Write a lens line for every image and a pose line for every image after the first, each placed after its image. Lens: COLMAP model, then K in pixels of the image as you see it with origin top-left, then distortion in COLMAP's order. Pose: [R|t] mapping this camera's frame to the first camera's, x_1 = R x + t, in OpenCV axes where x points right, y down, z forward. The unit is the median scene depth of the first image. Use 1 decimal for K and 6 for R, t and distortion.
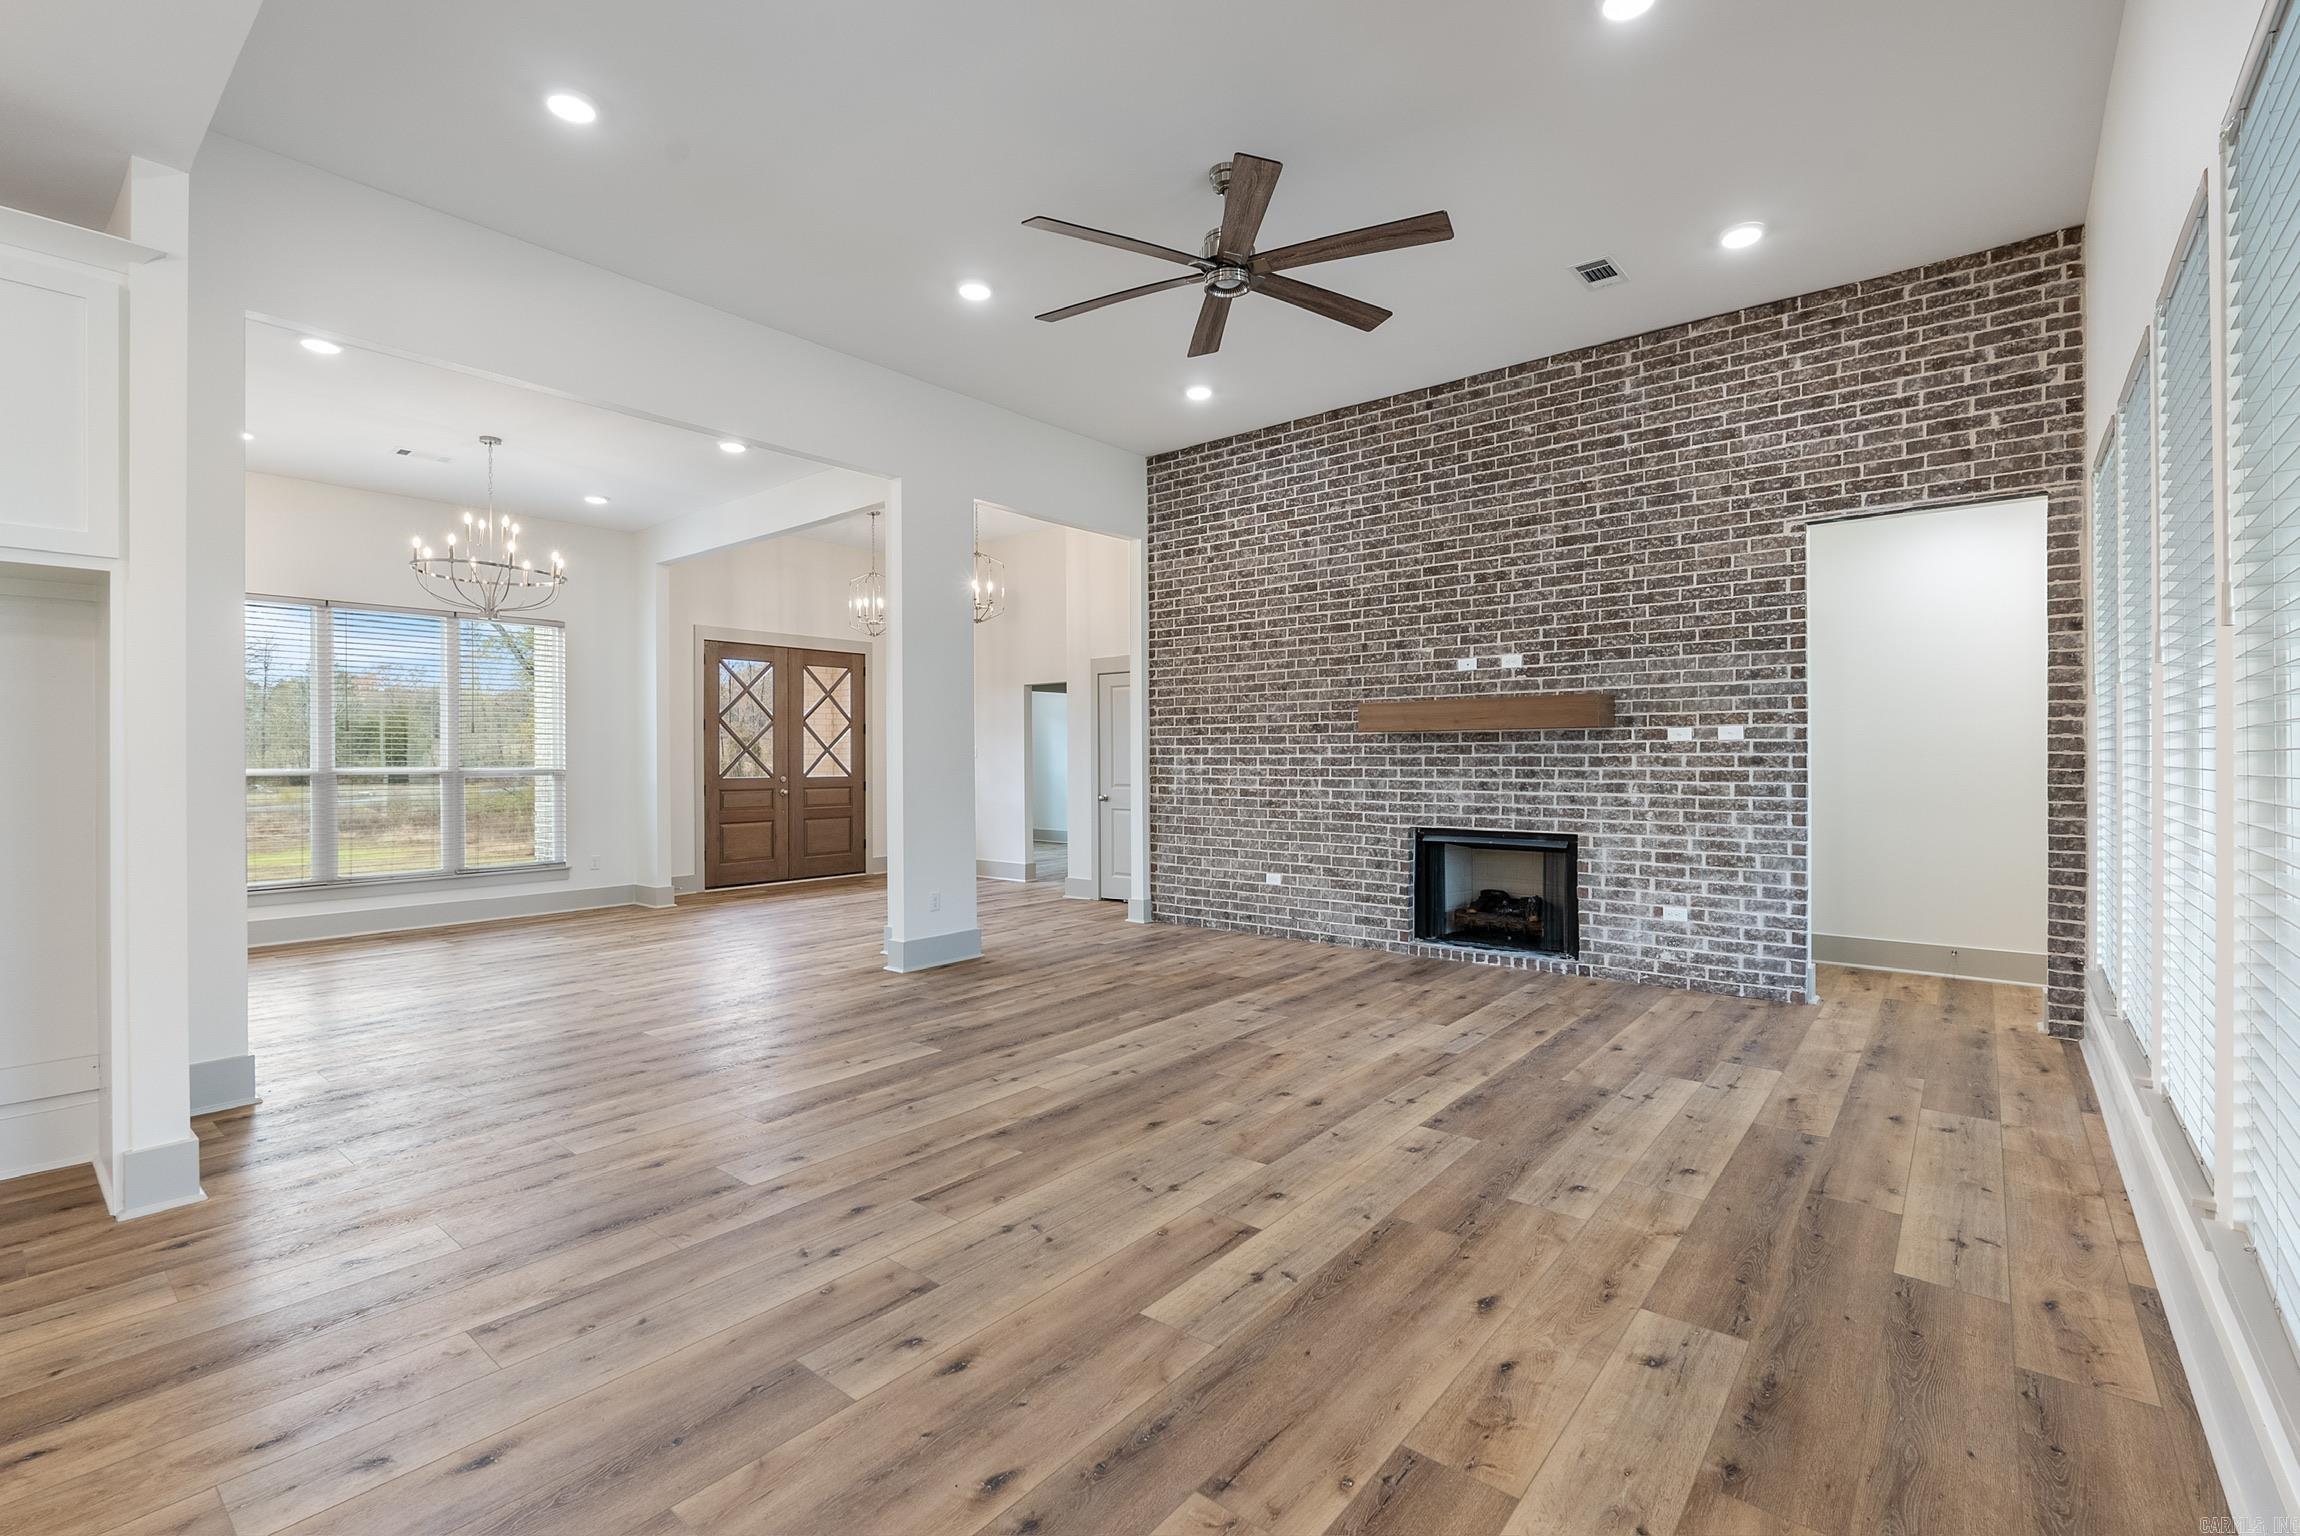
lens RADIAL K [[1018.7, 0, 1148.5], [0, 1018.7, 756.1], [0, 0, 1]] dist [-0.005715, 0.000924]
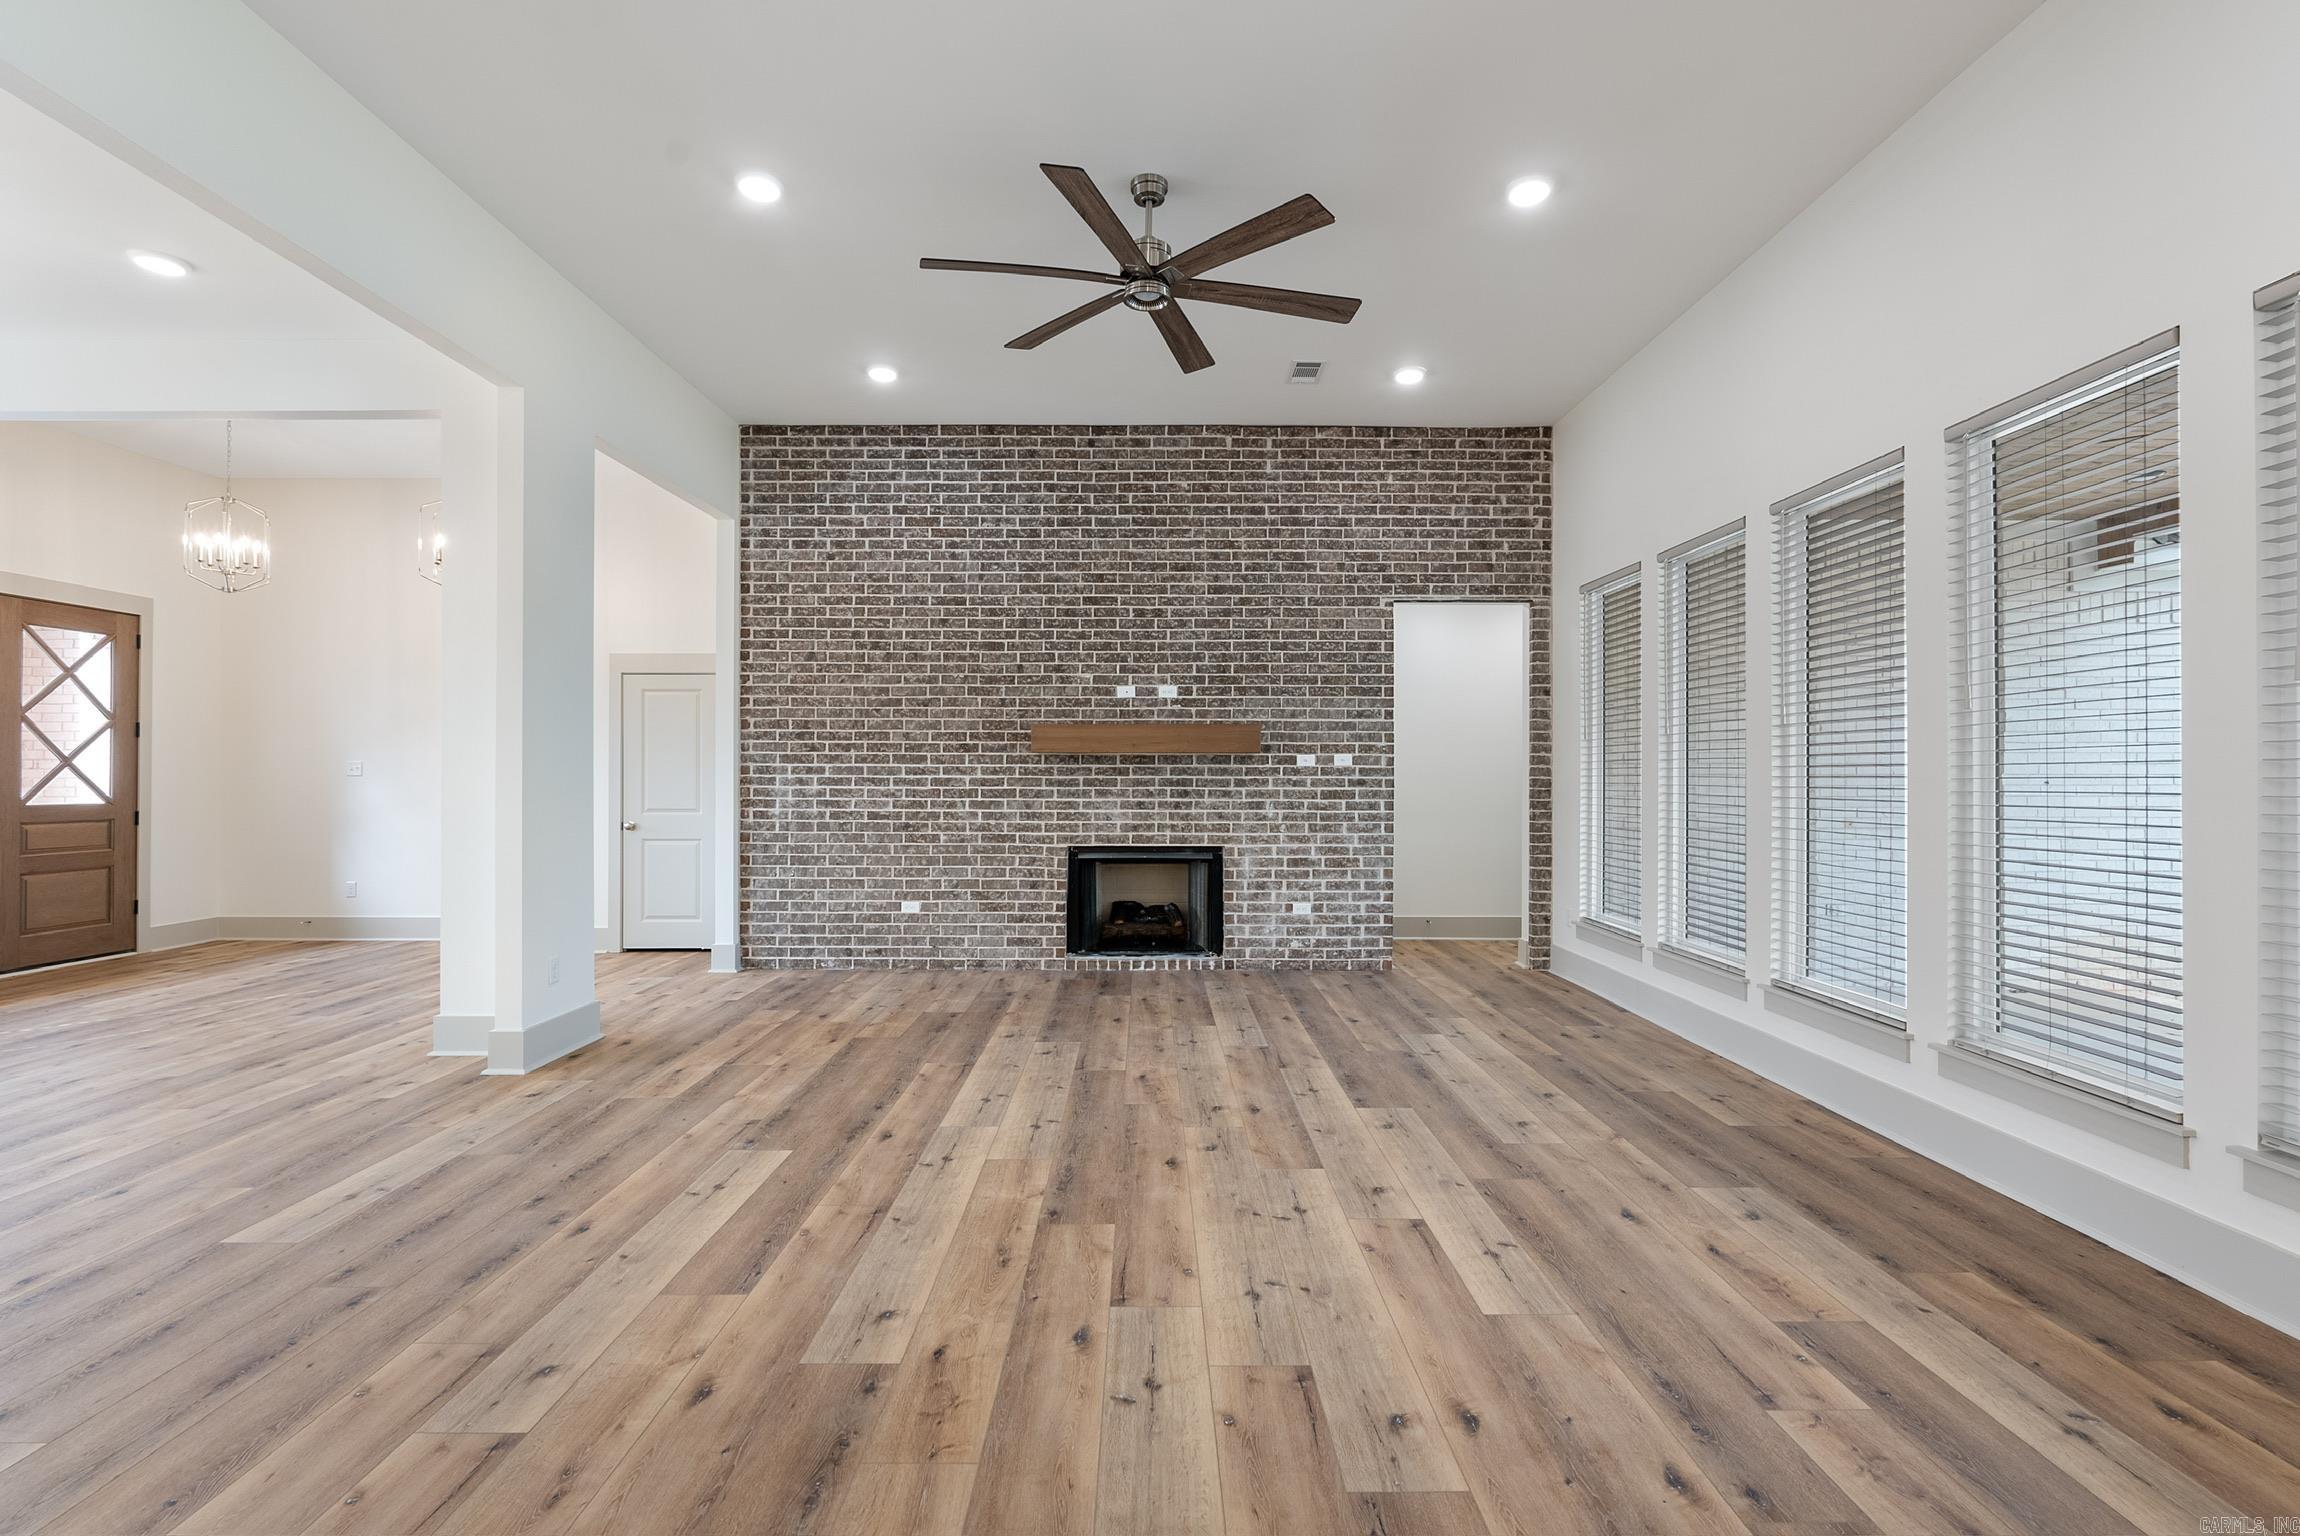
lens RADIAL K [[1018.7, 0, 1152.6], [0, 1018.7, 771.2], [0, 0, 1]] dist [-0.005715, 0.000924]
pose [[0.767532, 0.009163, 0.640945, -0.368249], [-0.005821, 0.999956, -0.007325, 0.001198], [-0.640984, 0.001891, 0.767552, 0.164938]]
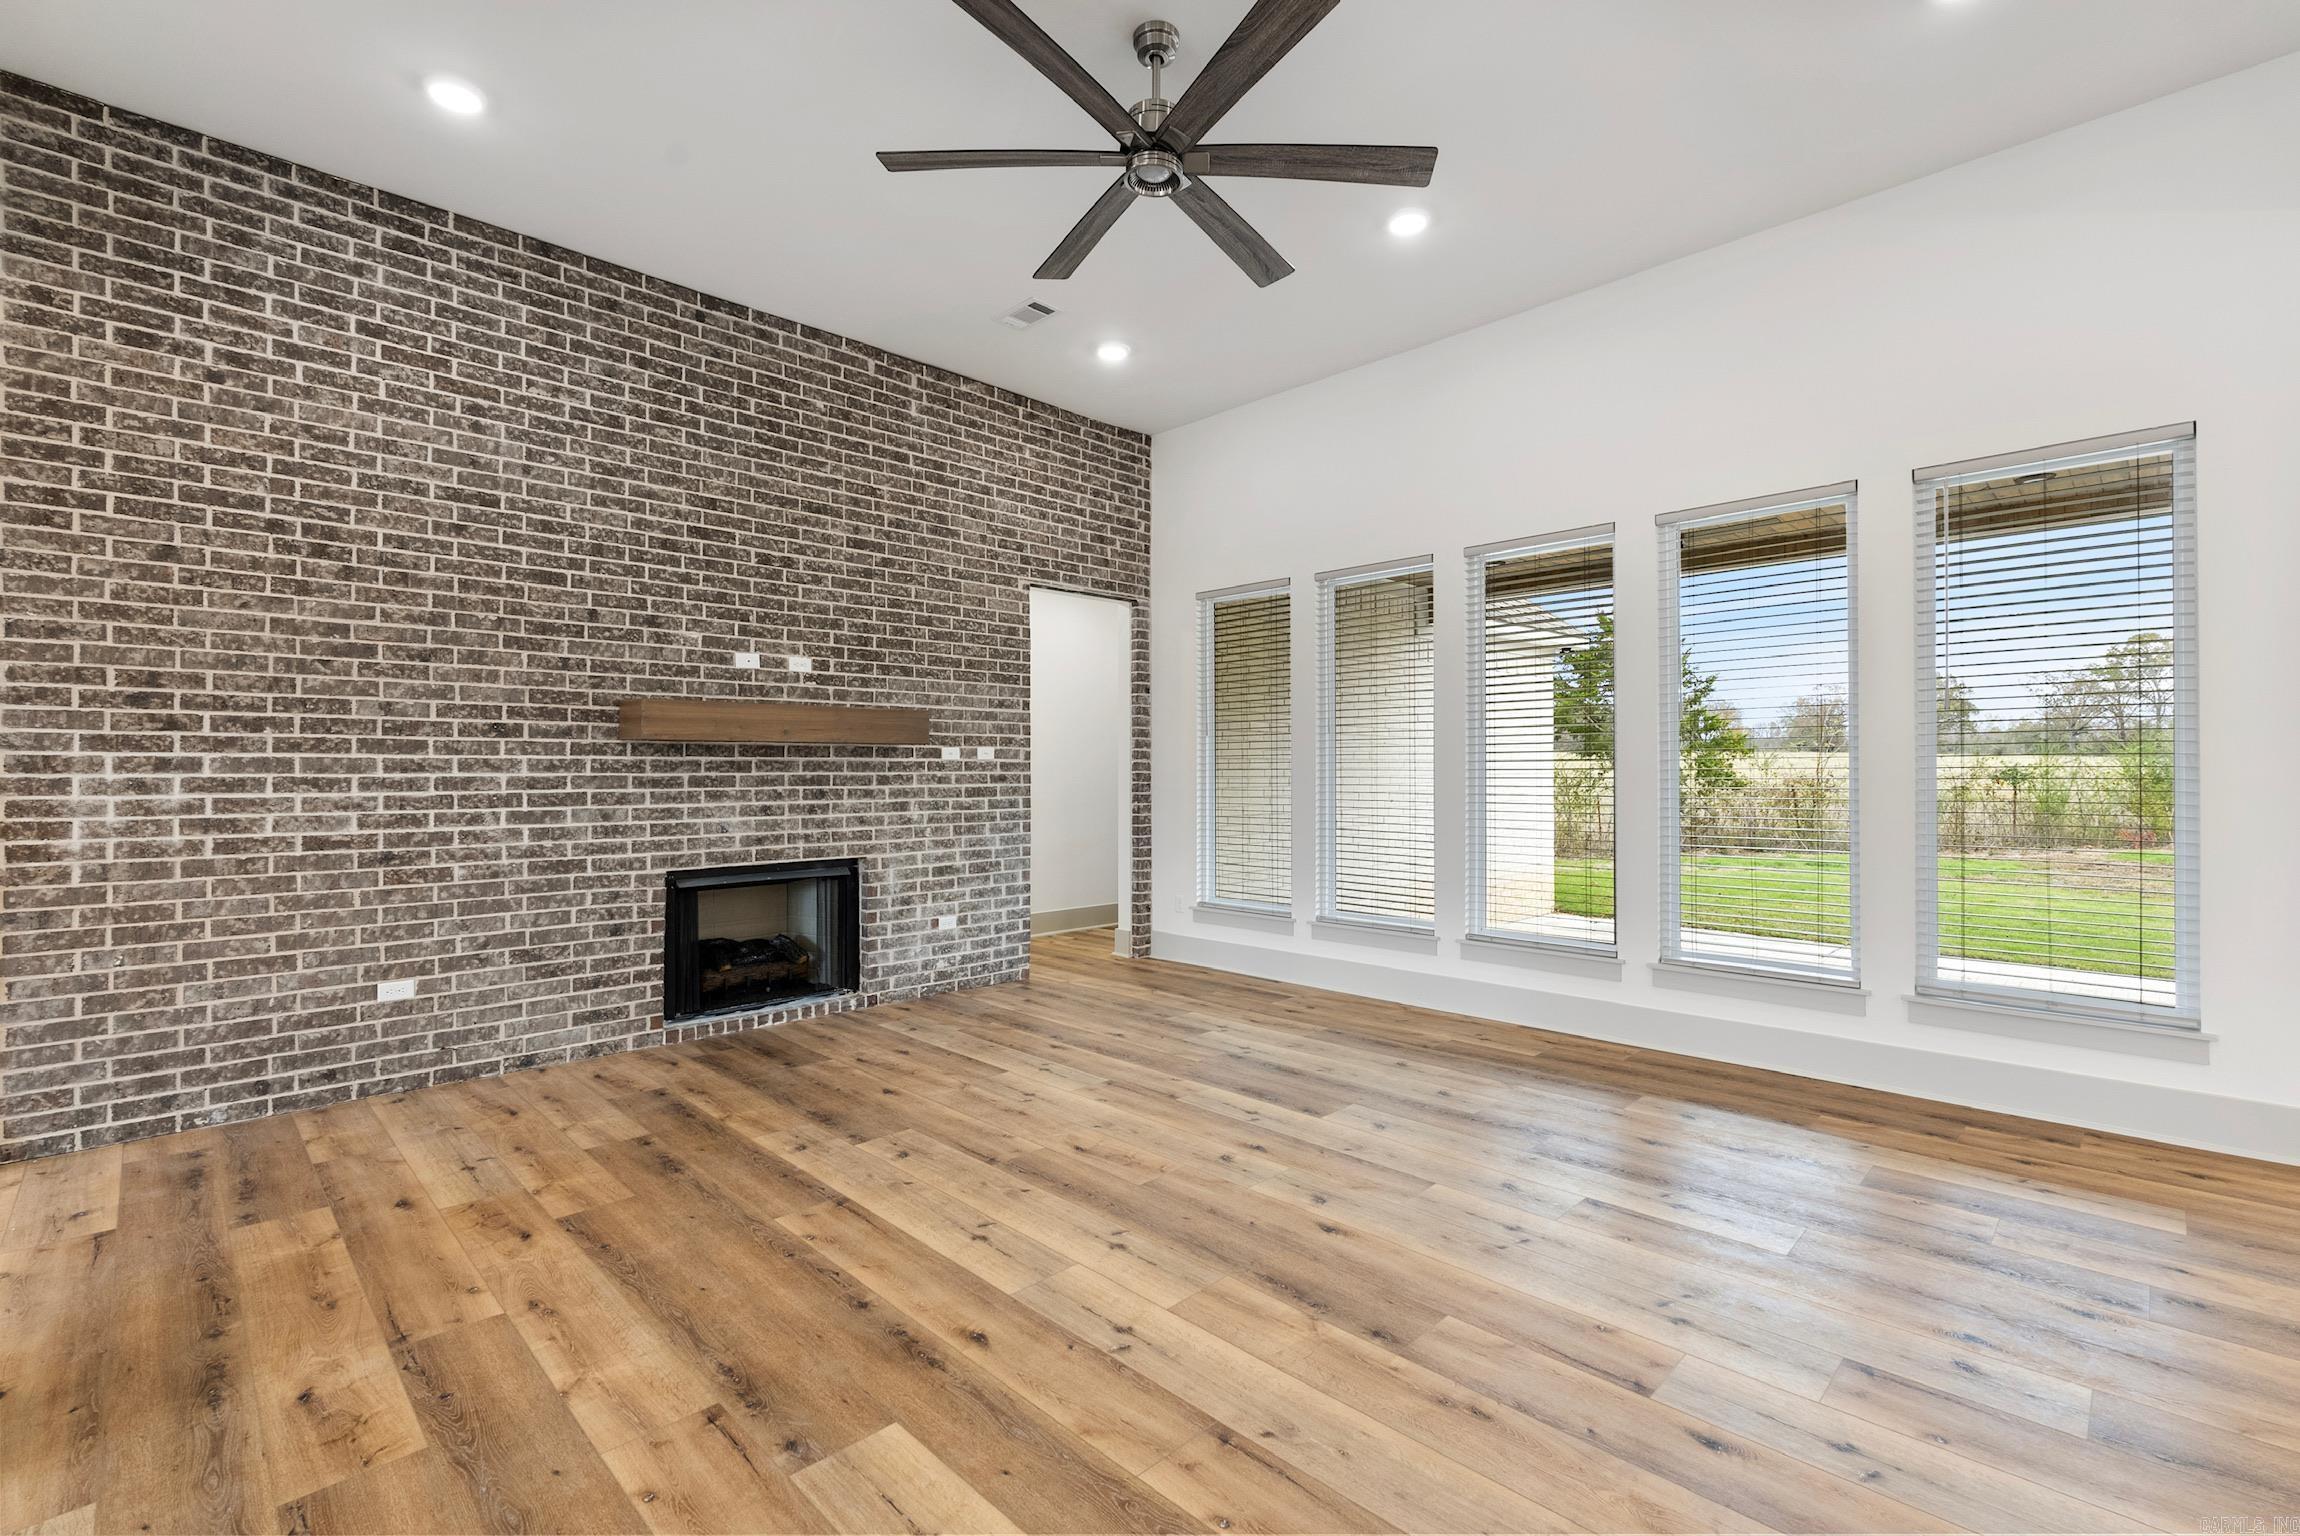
lens RADIAL K [[1018.7, 0, 1153.6], [0, 1018.7, 766.9], [0, 0, 1]] dist [-0.005715, 0.000924]
pose [[0.096735, 0.008304, 0.995276, -0.479084], [0.002254, 0.999961, -0.008562, 0.001785], [-0.995308, 0.003072, 0.096712, 0.627102]]
